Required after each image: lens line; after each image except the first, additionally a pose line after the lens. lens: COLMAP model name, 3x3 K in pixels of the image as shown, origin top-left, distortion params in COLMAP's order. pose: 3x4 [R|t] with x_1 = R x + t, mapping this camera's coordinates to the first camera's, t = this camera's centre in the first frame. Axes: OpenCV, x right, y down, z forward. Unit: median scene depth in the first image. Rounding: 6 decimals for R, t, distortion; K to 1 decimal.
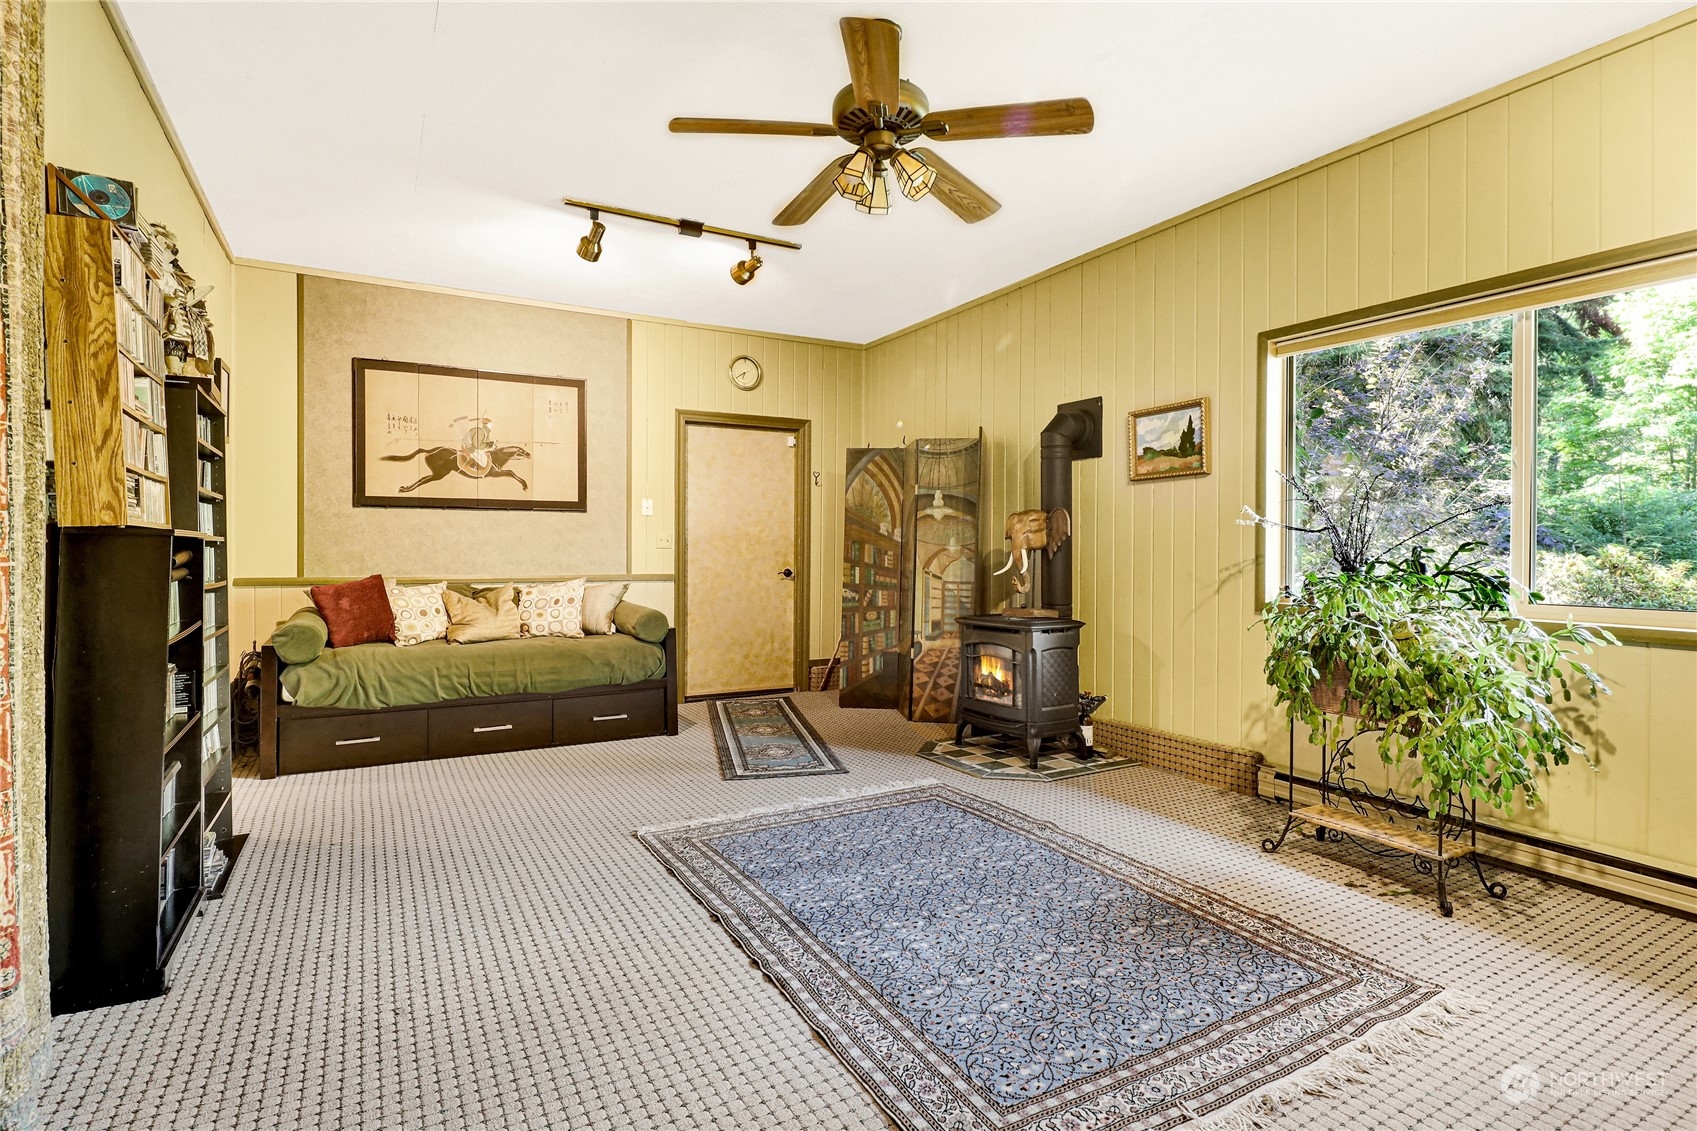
lens RADIAL K [[863.0, 0, 864.0], [0, 863.0, 555.1], [0, 0, 1]] dist [0.006235, -0.001999]
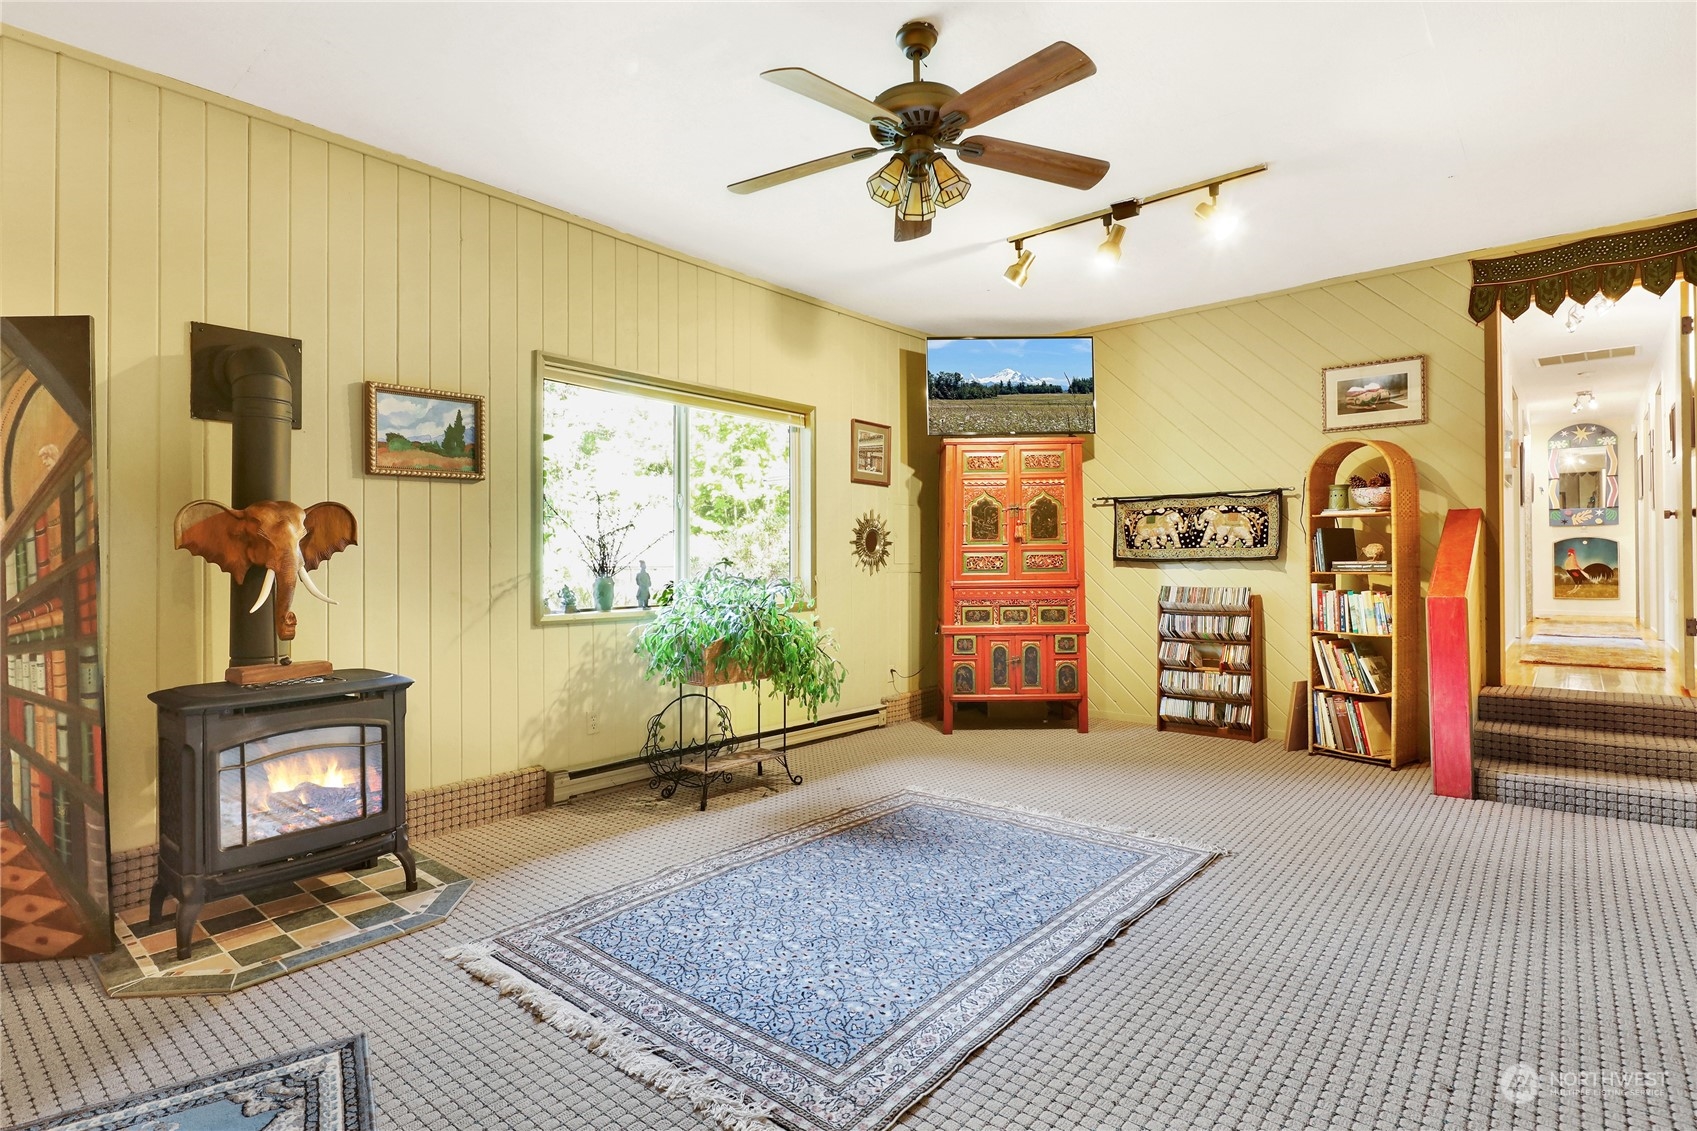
lens RADIAL K [[863.0, 0, 856.8], [0, 863.0, 561.8], [0, 0, 1]] dist [0.006235, -0.001999]
pose [[-0.352414, 0.000980, 0.935844, -0.549083], [0.013389, 0.999902, 0.003995, -0.007333], [-0.935748, 0.013938, -0.352393, 0.891939]]
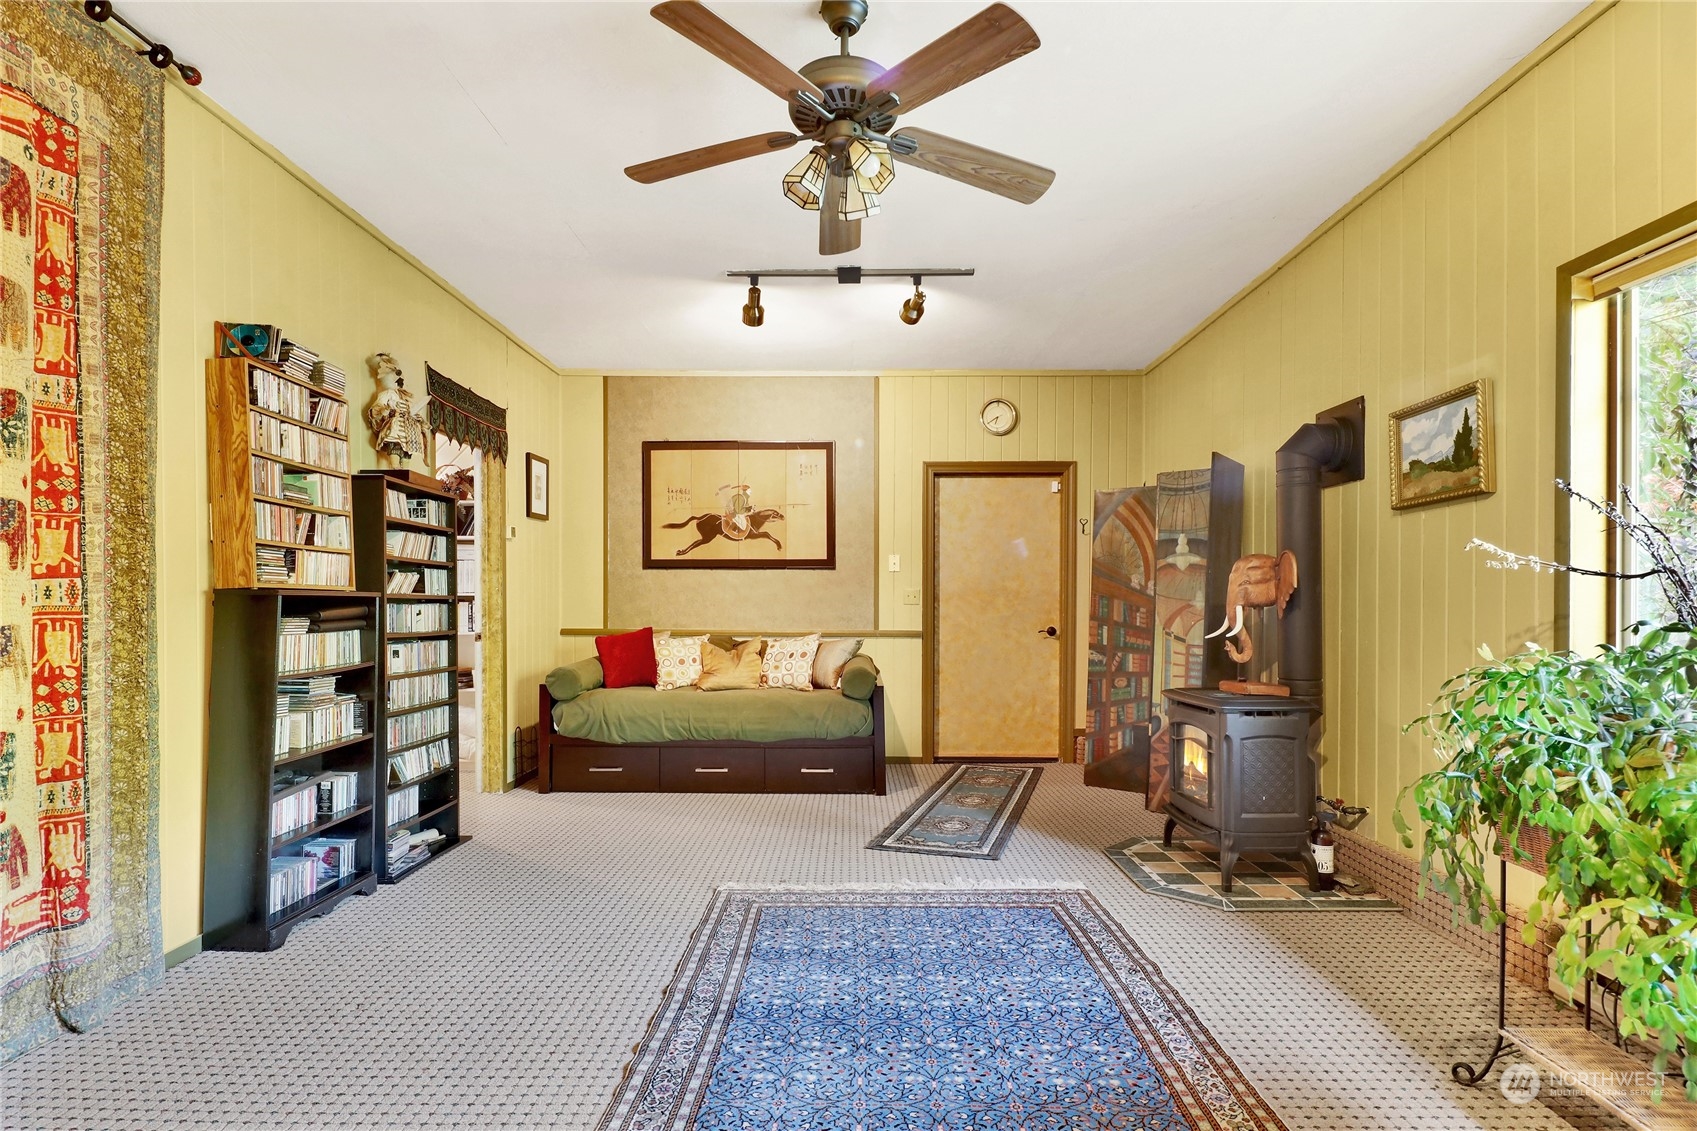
lens RADIAL K [[863.0, 0, 850.8], [0, 863.0, 607.7], [0, 0, 1]] dist [0.006235, -0.001999]
pose [[0.861106, 0.001797, -0.508422, 0.293530], [-0.003756, 0.999989, -0.002828, -0.001588], [0.508412, 0.004345, 0.861103, 0.163353]]
